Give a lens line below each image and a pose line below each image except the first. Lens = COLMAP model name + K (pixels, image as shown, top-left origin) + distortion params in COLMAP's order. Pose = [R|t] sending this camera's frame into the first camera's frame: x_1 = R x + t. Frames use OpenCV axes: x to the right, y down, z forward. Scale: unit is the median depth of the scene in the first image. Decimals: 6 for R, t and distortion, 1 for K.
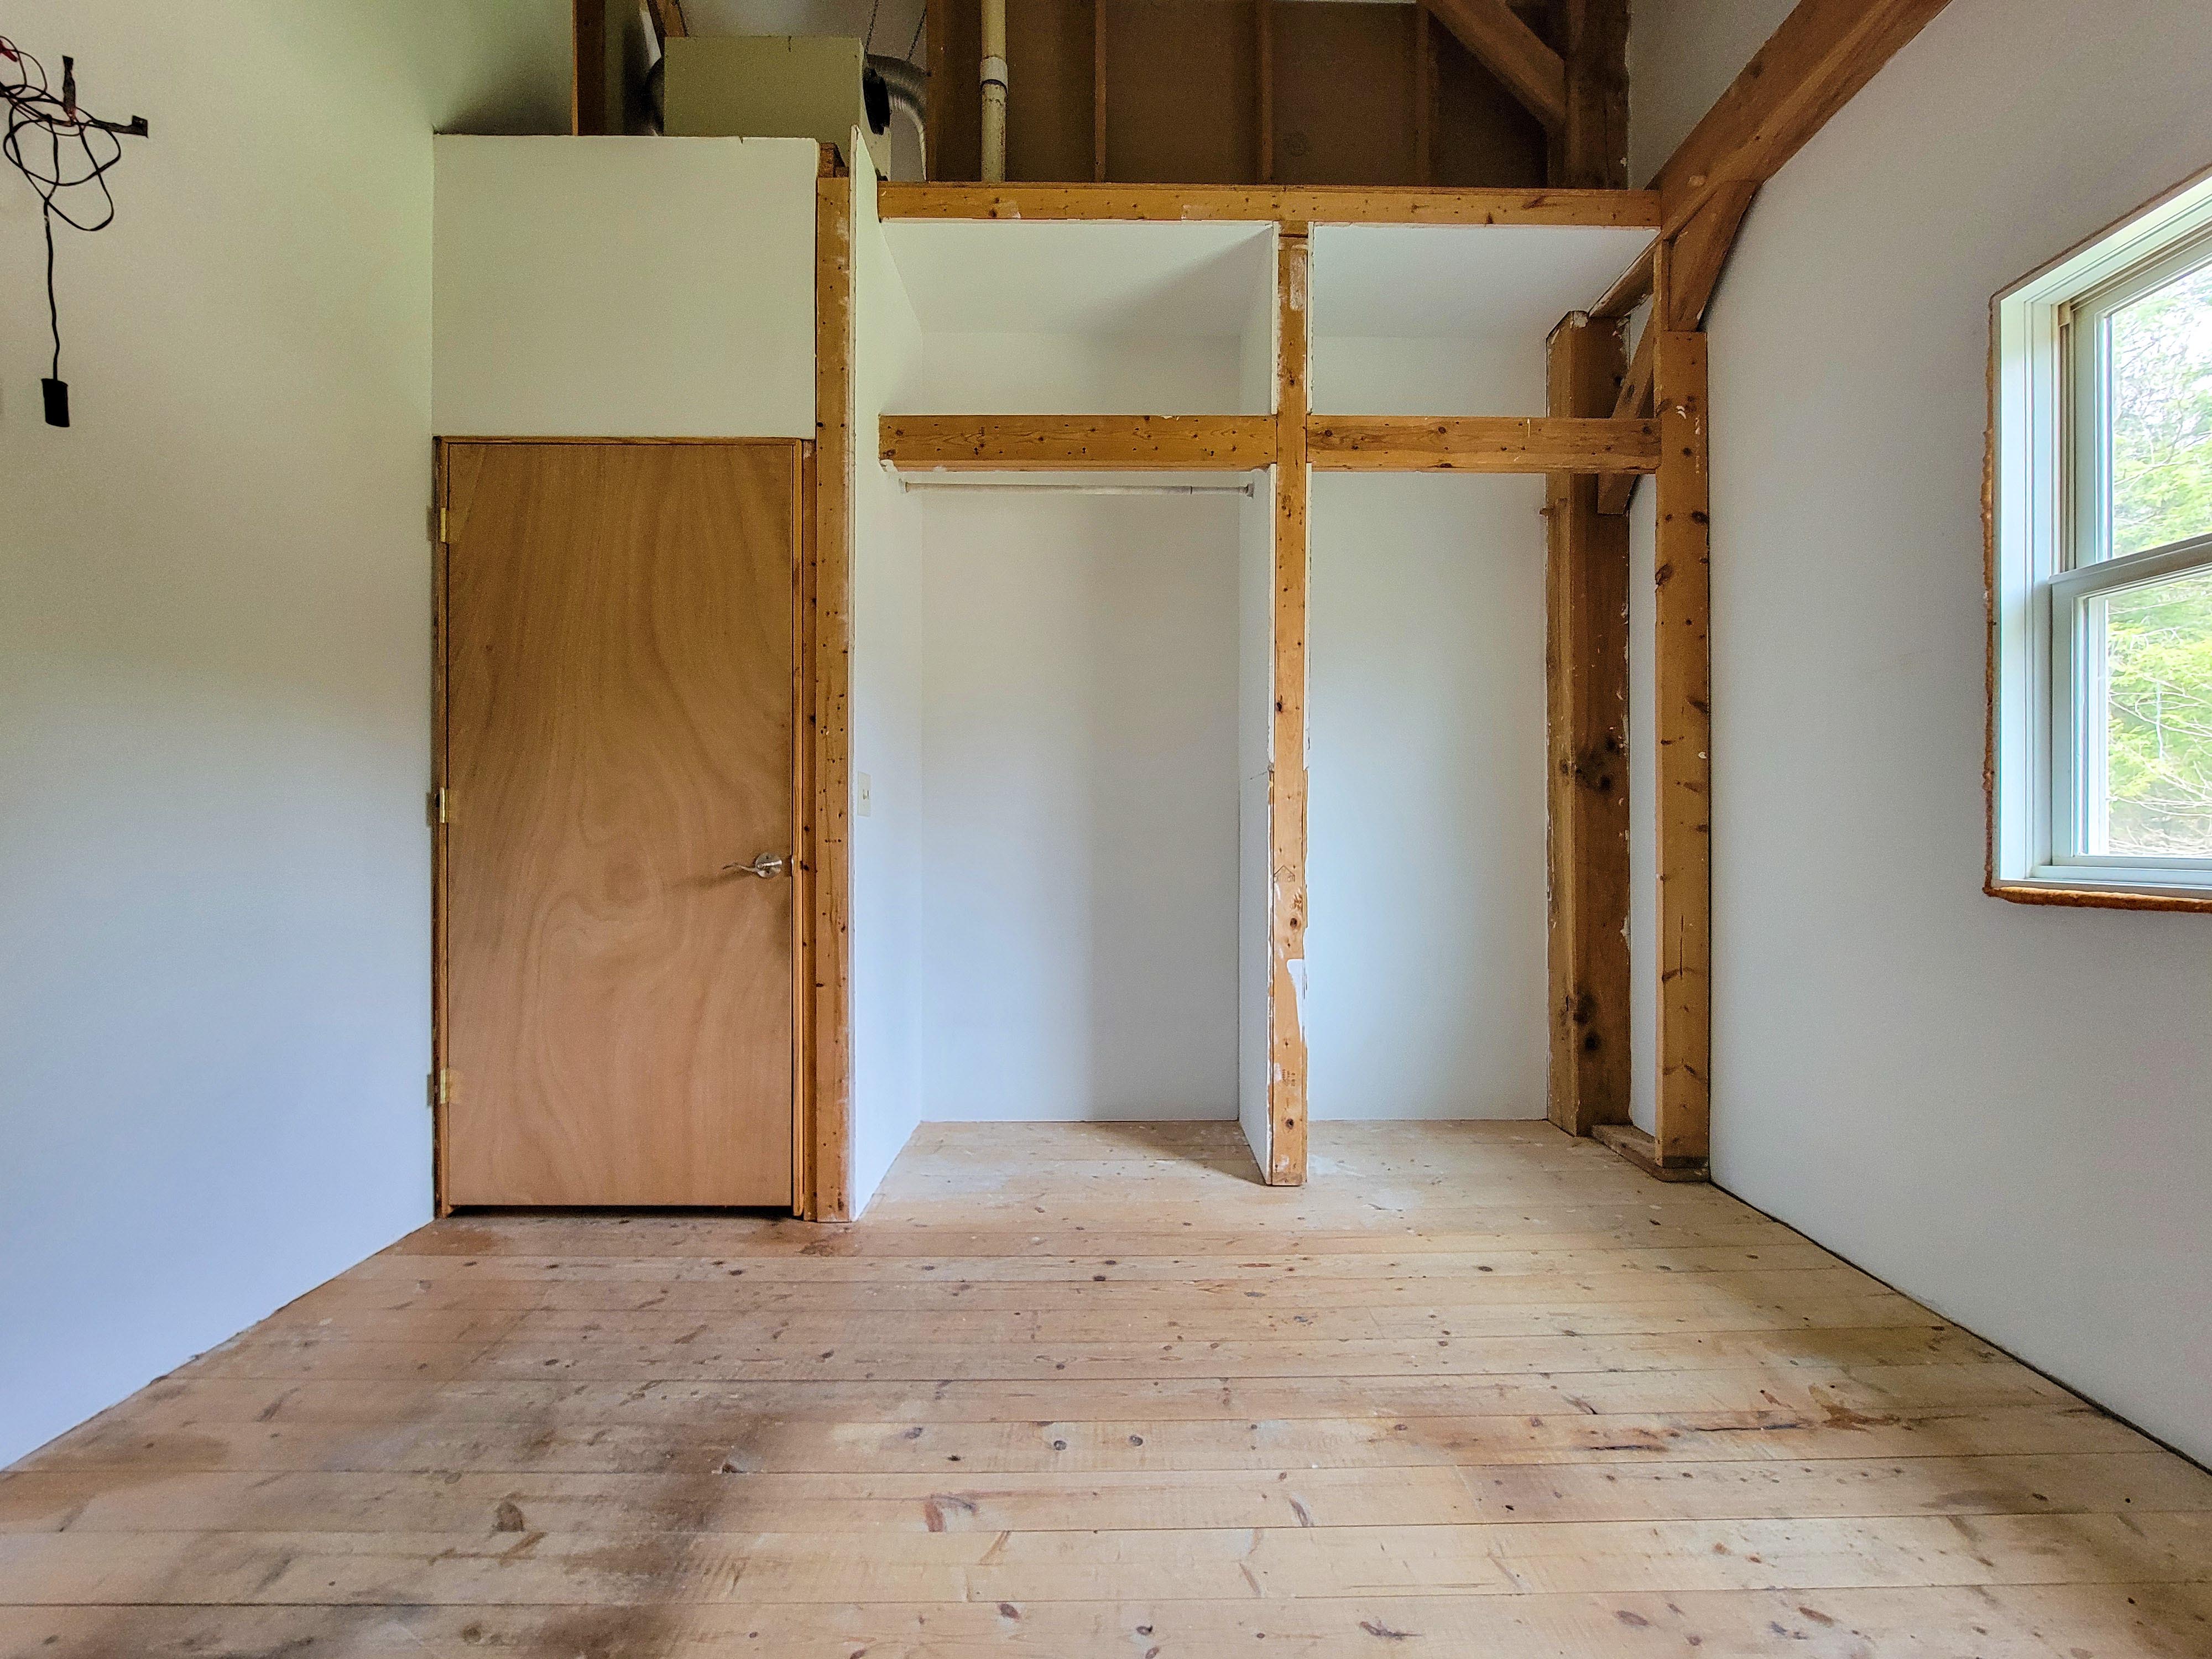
lens RADIAL K [[904.1, 0, 1114.2], [0, 904.1, 831.0], [0, 0, 1]] dist [-0.005142, 0.002451]
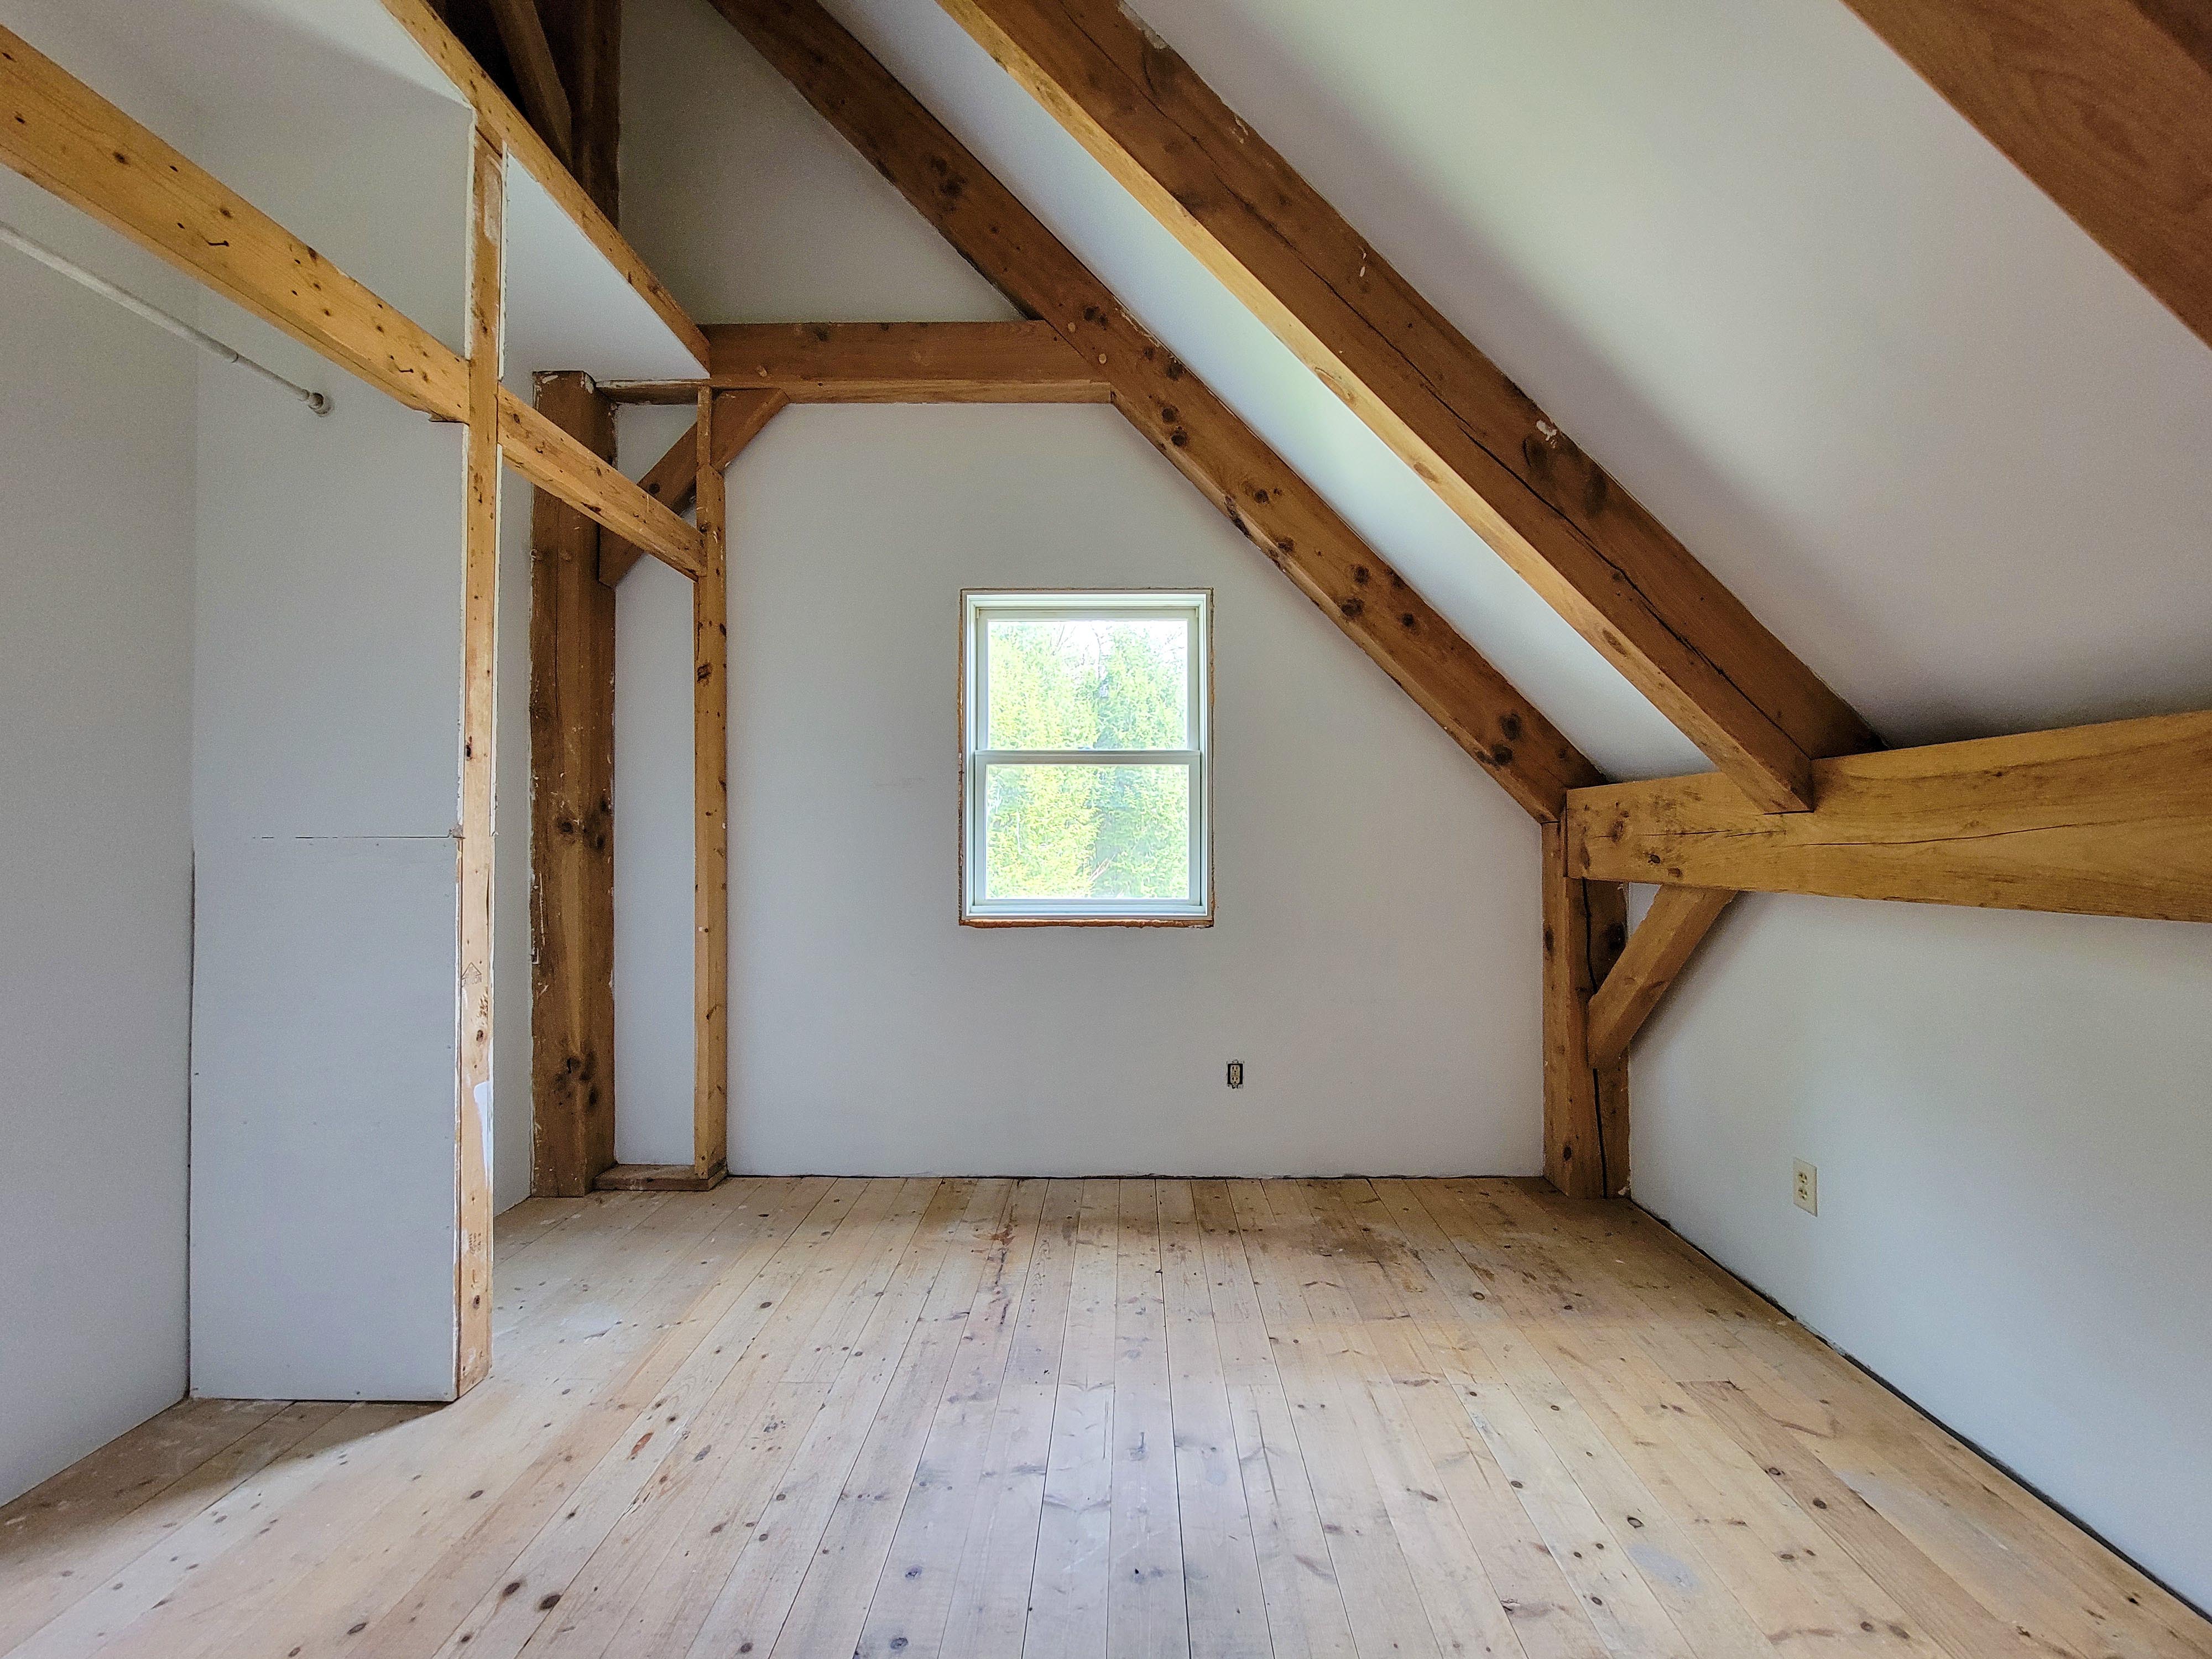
lens RADIAL K [[904.1, 0, 1118.9], [0, 904.1, 833.8], [0, 0, 1]] dist [-0.005142, 0.002451]
pose [[0.025272, 0.011044, 0.999620, -0.550971], [-0.001870, 0.999938, -0.011001, -0.061437], [-0.999679, -0.001591, 0.025292, 0.441441]]
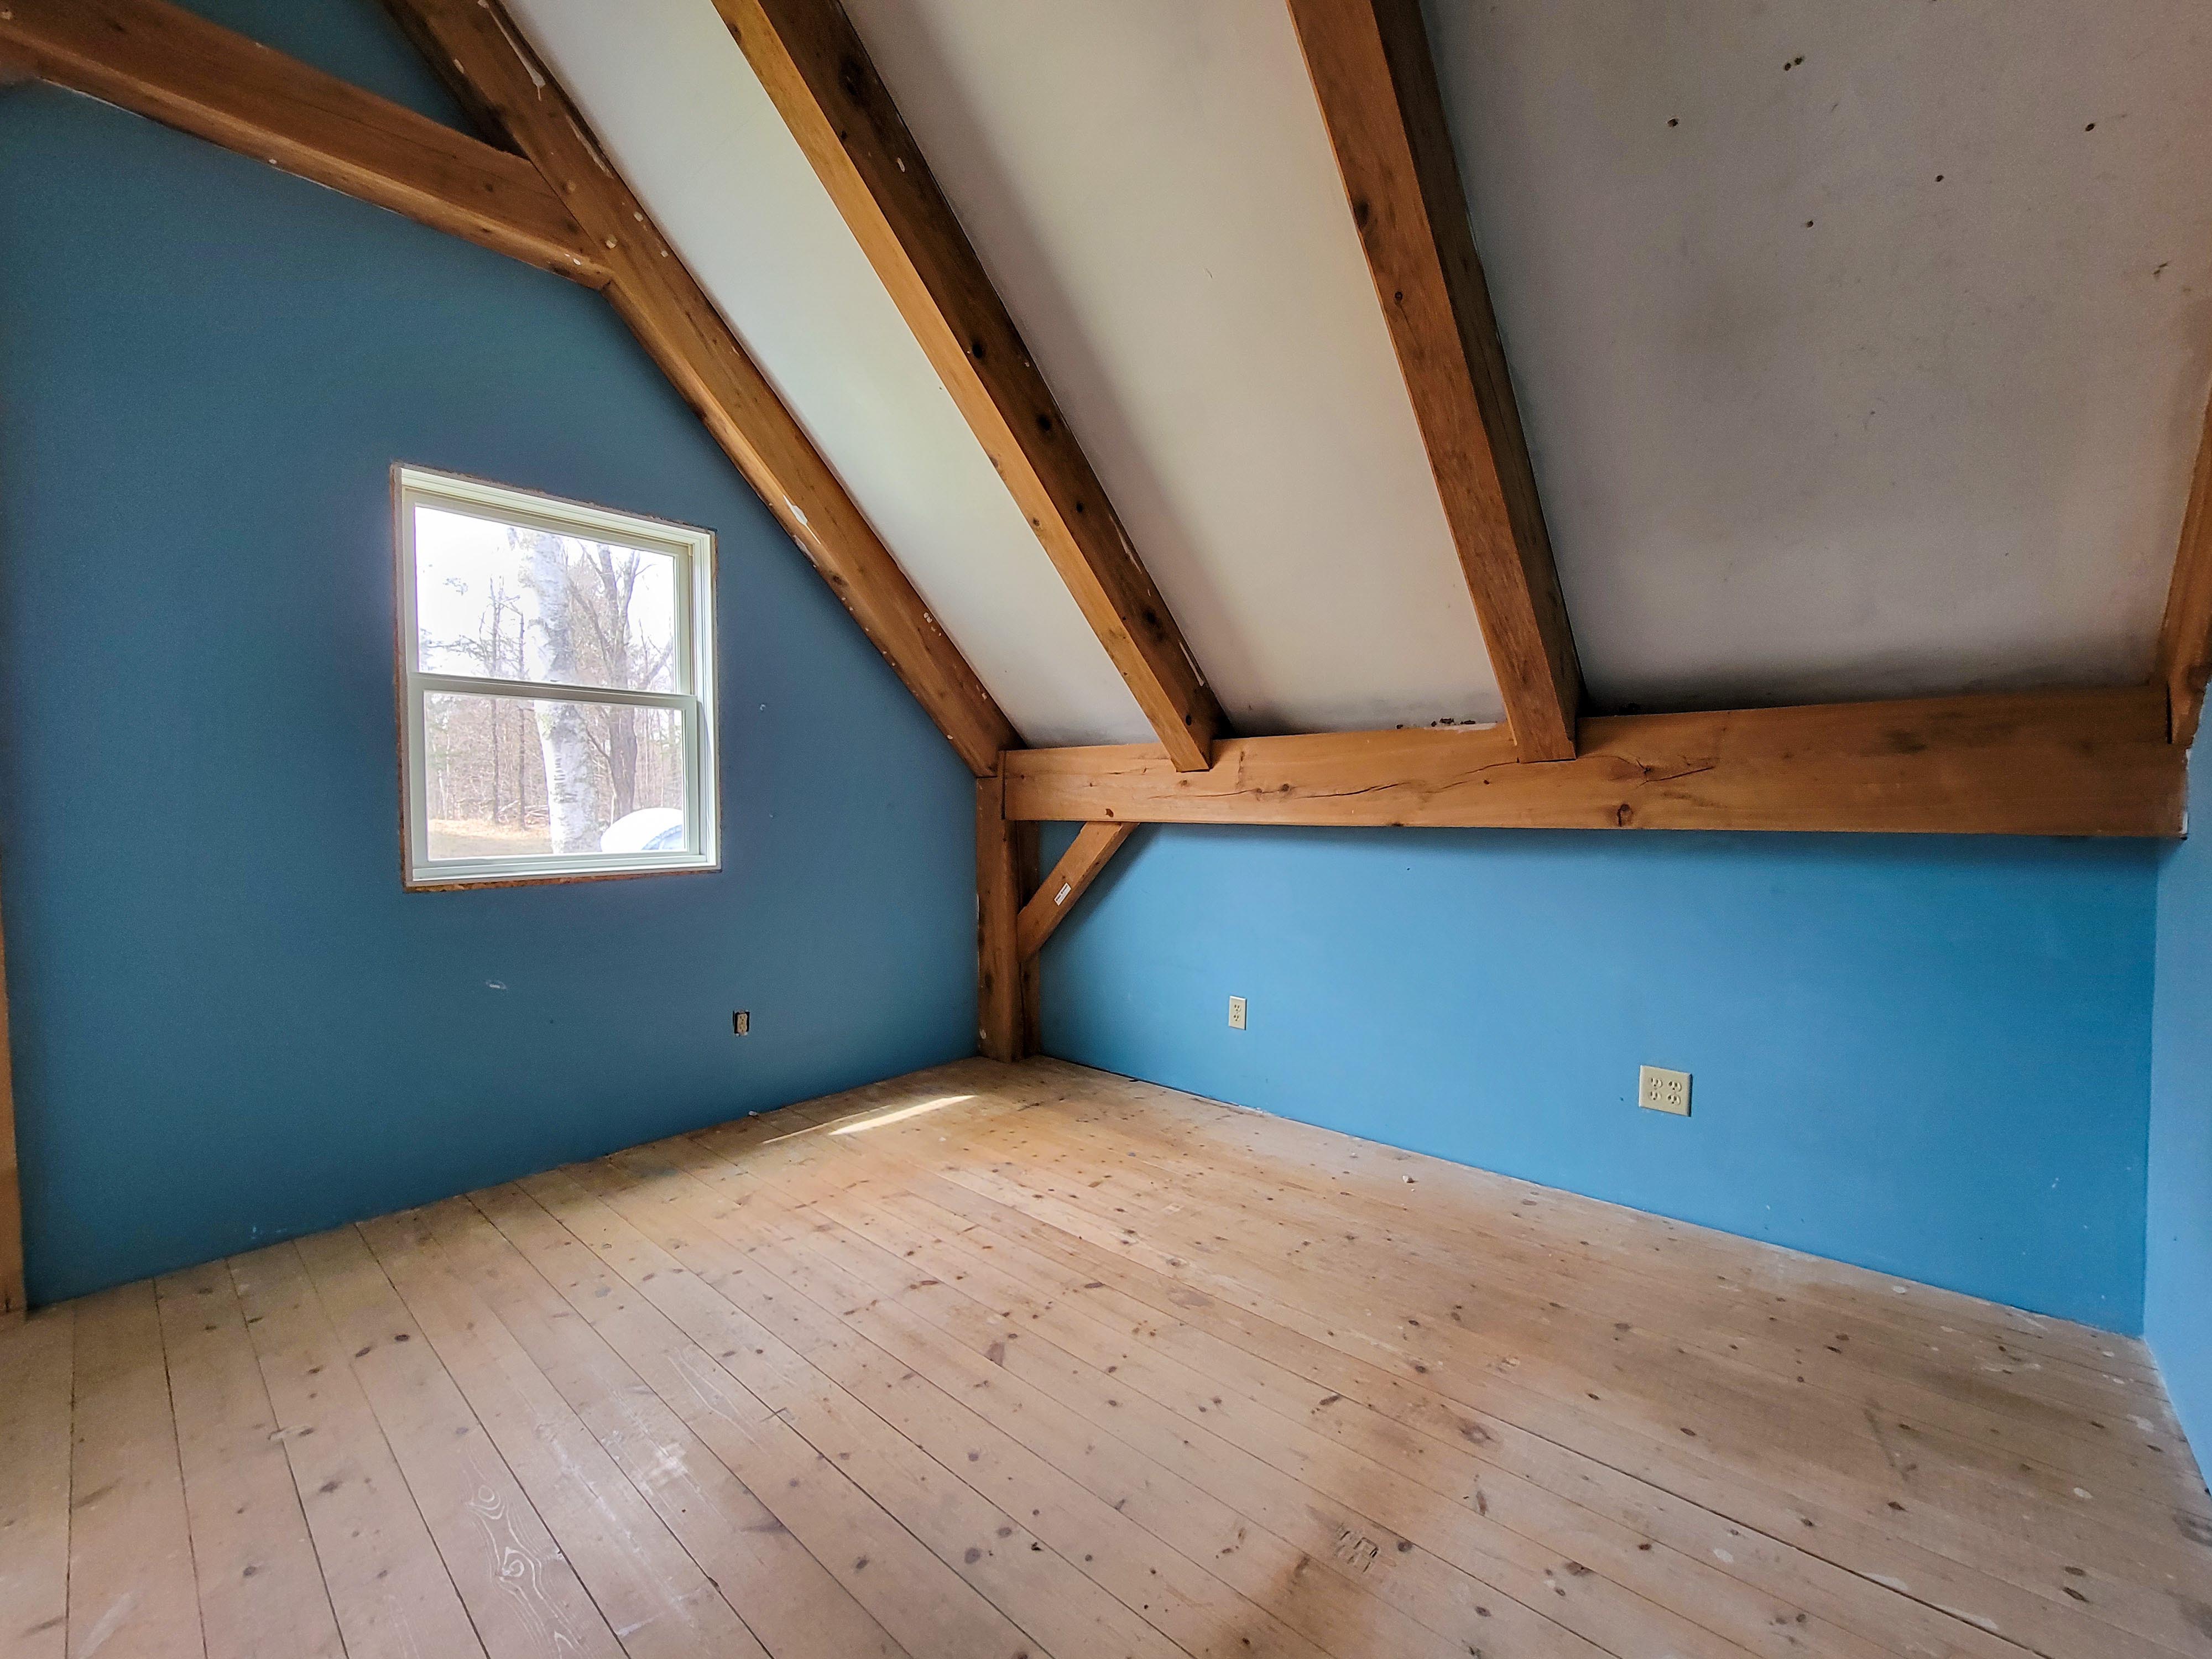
lens RADIAL K [[904.1, 0, 1117.5], [0, 904.1, 834.6], [0, 0, 1]] dist [-0.005142, 0.002451]
pose [[-0.732439, -0.022561, 0.680459, -0.544102], [0.000044, 0.999449, 0.033184, -0.046832], [-0.680833, 0.024335, -0.732034, 0.828534]]
